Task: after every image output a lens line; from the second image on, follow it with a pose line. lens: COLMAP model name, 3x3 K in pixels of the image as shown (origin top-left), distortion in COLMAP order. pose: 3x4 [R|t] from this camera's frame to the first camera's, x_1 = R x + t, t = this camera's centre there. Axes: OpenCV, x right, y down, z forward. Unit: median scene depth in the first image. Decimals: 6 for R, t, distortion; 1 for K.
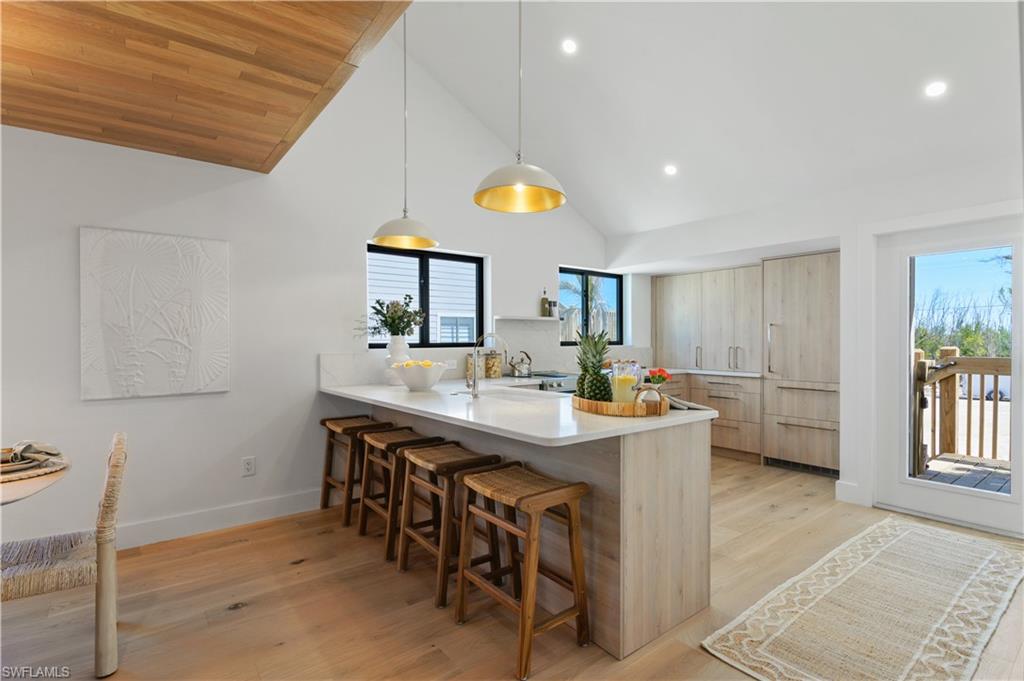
lens RADIAL K [[486.5, 0, 509.4], [0, 486.5, 346.1], [0, 0, 1]] dist [-0.001187, -0.000821]
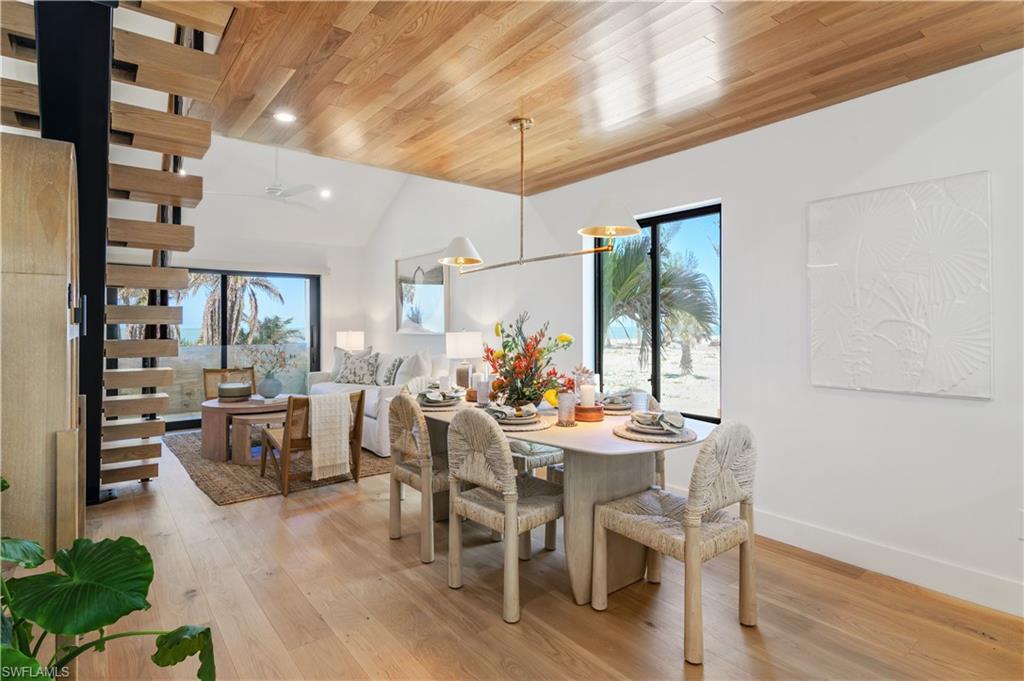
lens RADIAL K [[537.4, 0, 510.6], [0, 537.4, 320.0], [0, 0, 1]] dist [0.003072, 0.000024]
pose [[-0.001254, -0.008107, -0.999966, 0.159050], [-0.008828, 0.999928, -0.008096, -0.002495], [0.999960, 0.008818, -0.001325, 0.368973]]
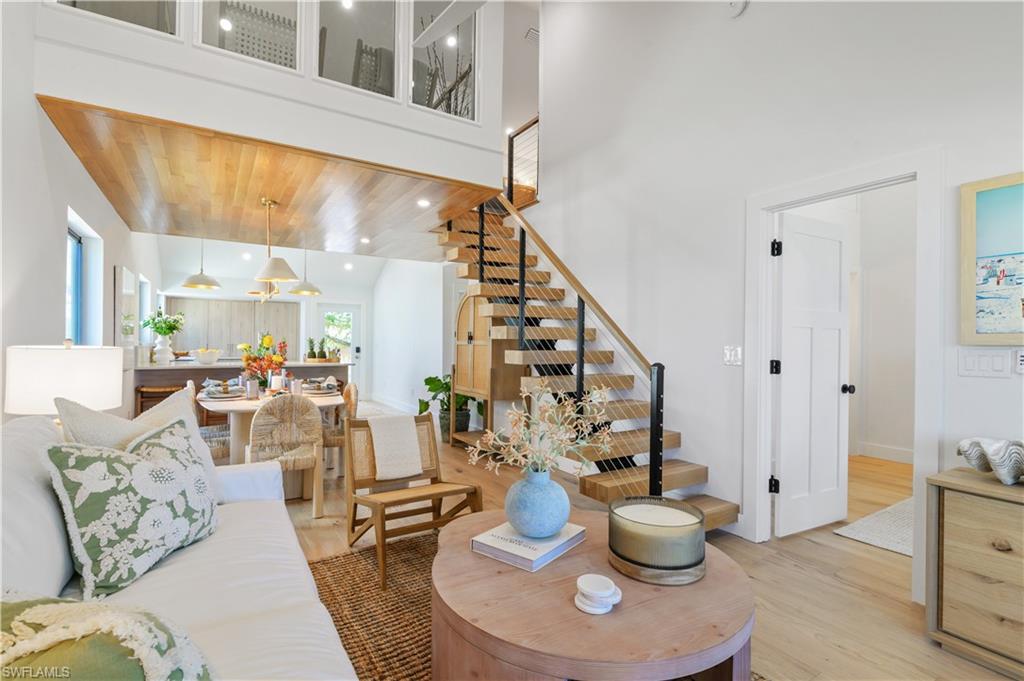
lens RADIAL K [[483.8, 0, 512.0], [0, 483.8, 340.5], [0, 0, 1]] dist [0.000915, 0.000151]
pose [[0.102334, 0.010829, 0.994691, -2.129384], [-0.001666, 0.999941, -0.010715, 0.016208], [-0.994749, -0.000561, 0.102346, -0.429107]]
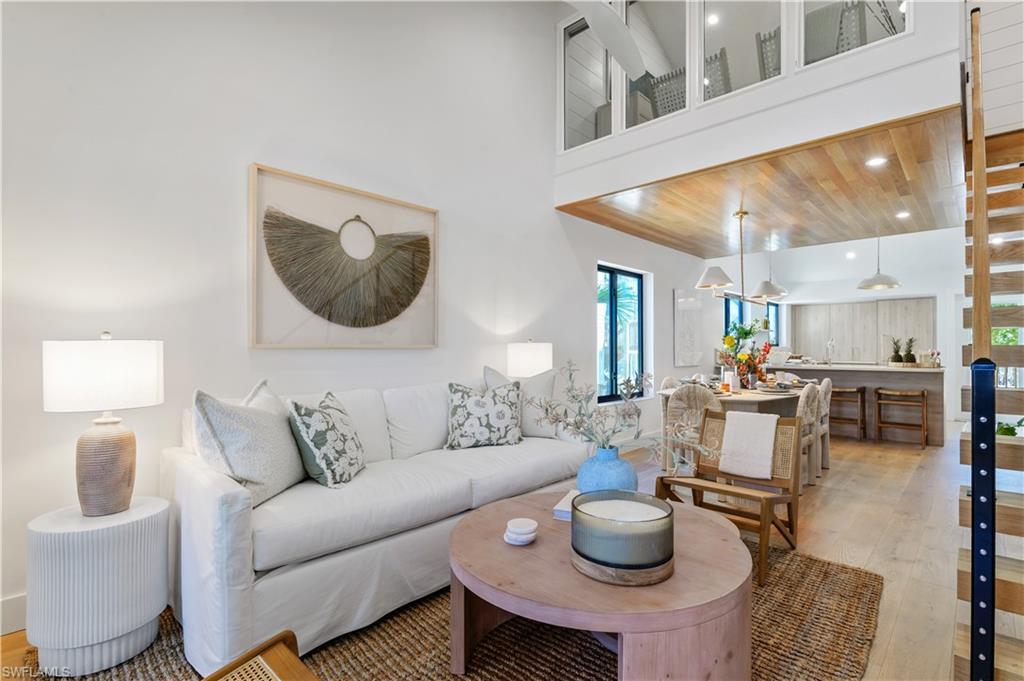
lens RADIAL K [[486.5, 0, 510.2], [0, 486.5, 347.8], [0, 0, 1]] dist [-0.000429, -0.000096]
pose [[0.988966, 0.004175, 0.148082, -1.775292], [-0.002564, 0.999935, -0.011069, 0.044609], [-0.148119, 0.010567, 0.988913, -0.985788]]
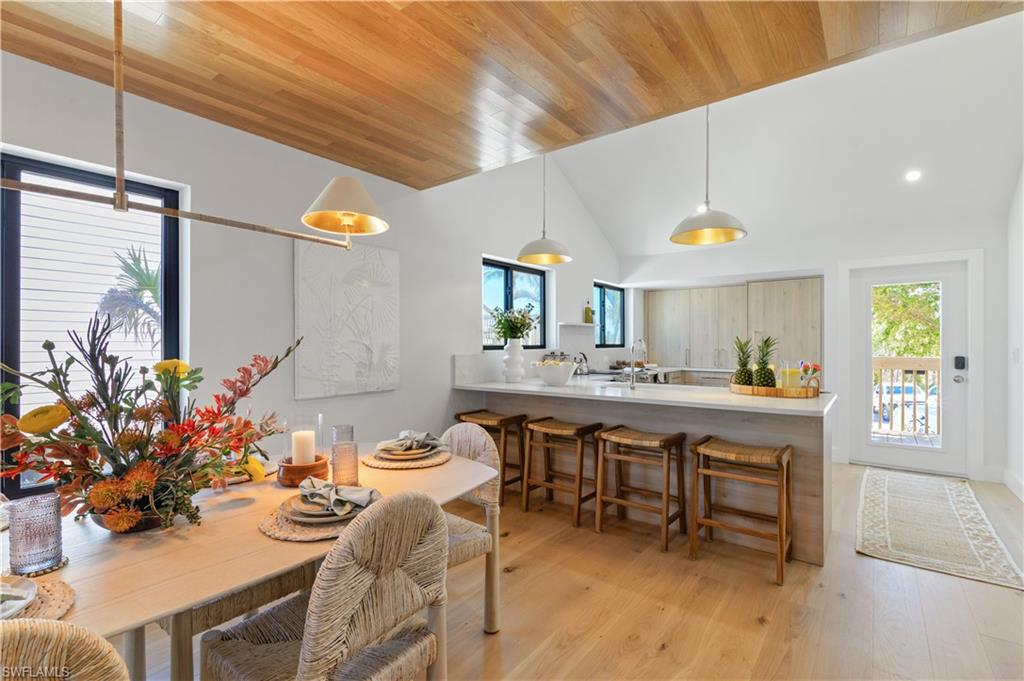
lens RADIAL K [[464.6, 0, 508.8], [0, 464.6, 344.7], [0, 0, 1]] dist [-0.003284, -0.000670]
pose [[0.969238, 0.003200, 0.246103, -0.617704], [-0.001124, 0.999963, -0.008576, 0.002101], [-0.246121, 0.008035, 0.969206, -0.064084]]
